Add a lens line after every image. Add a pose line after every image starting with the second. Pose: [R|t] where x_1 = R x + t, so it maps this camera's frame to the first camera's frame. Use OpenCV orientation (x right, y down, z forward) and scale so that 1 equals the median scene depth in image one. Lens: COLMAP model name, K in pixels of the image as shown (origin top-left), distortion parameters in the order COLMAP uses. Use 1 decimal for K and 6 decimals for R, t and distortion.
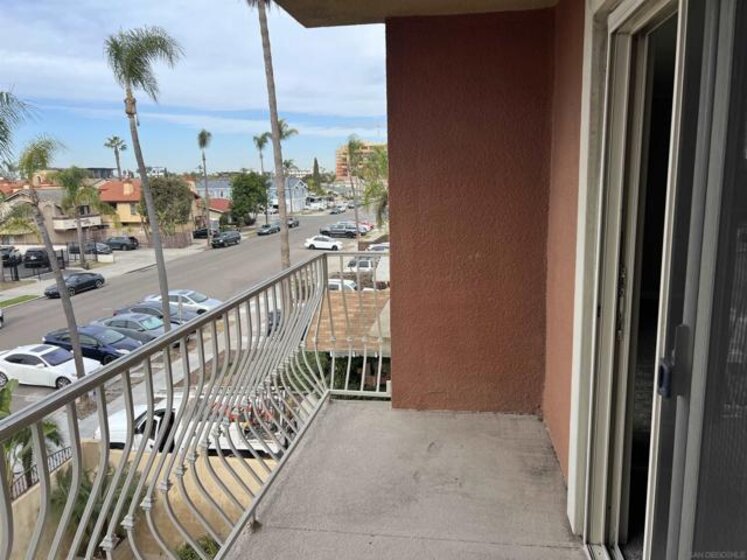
lens RADIAL K [[569.4, 0, 377.1], [0, 569.4, 291.0], [0, 0, 1]] dist [0.060250, -0.059337]
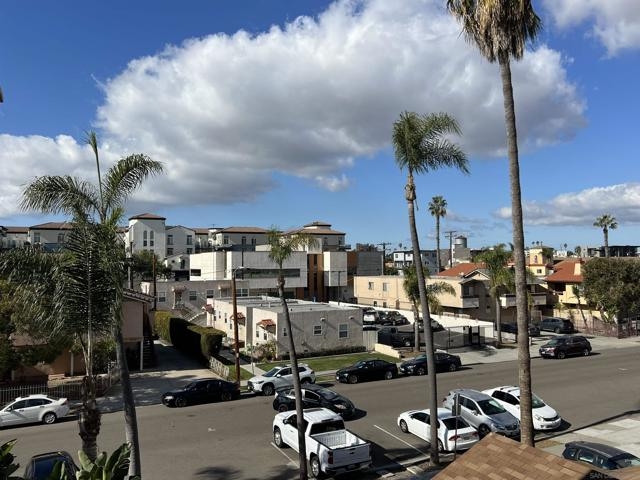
lens RADIAL K [[569.8, 0, 320.0], [0, 569.8, 240.0], [0, 0, 1]] dist [0.107016, 0.000035]
pose [[0.588960, -0.021124, -0.807886, 0.099739], [-0.156291, 0.977810, -0.139505, -0.026760], [0.792906, 0.208428, 0.572589, 0.116232]]
